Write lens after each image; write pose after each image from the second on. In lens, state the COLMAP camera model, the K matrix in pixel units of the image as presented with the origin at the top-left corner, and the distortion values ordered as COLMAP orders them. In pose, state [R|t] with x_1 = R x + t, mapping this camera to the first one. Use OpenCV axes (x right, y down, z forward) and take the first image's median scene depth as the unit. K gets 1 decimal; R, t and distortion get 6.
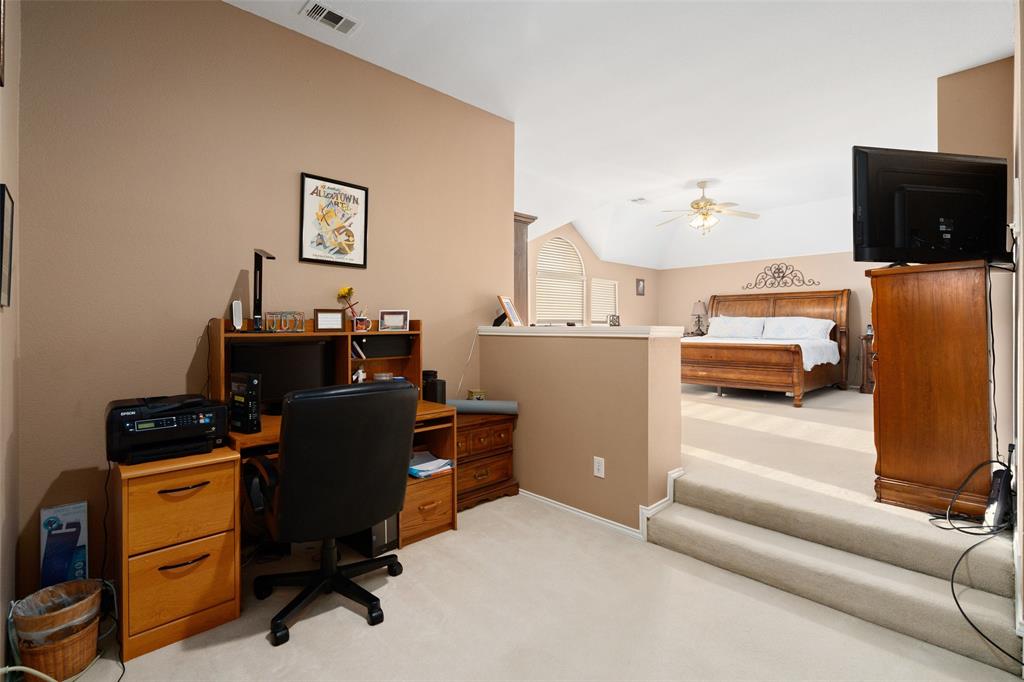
lens RADIAL K [[464.8, 0, 510.8], [0, 464.8, 321.4], [0, 0, 1]] dist [-0.001457, 0.000395]
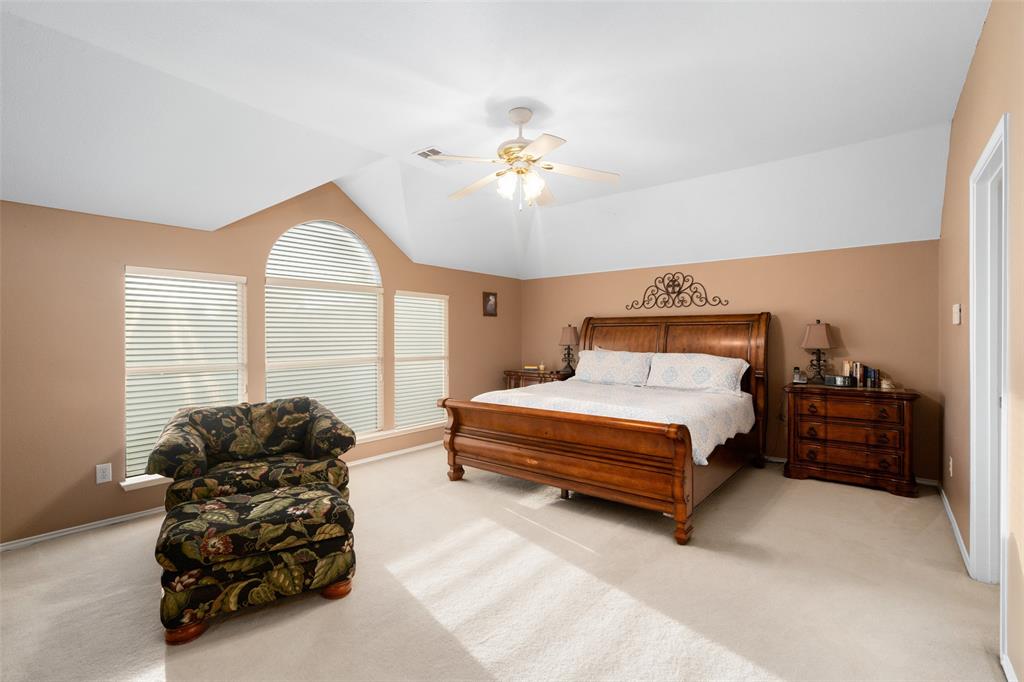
lens RADIAL K [[464.8, 0, 511.9], [0, 464.8, 340.6], [0, 0, 1]] dist [-0.001457, 0.000395]
pose [[0.990428, -0.001270, 0.138023, 0.254042], [-0.001306, 0.999827, 0.018576, -0.038352], [-0.138022, -0.018578, 0.990255, 0.365206]]
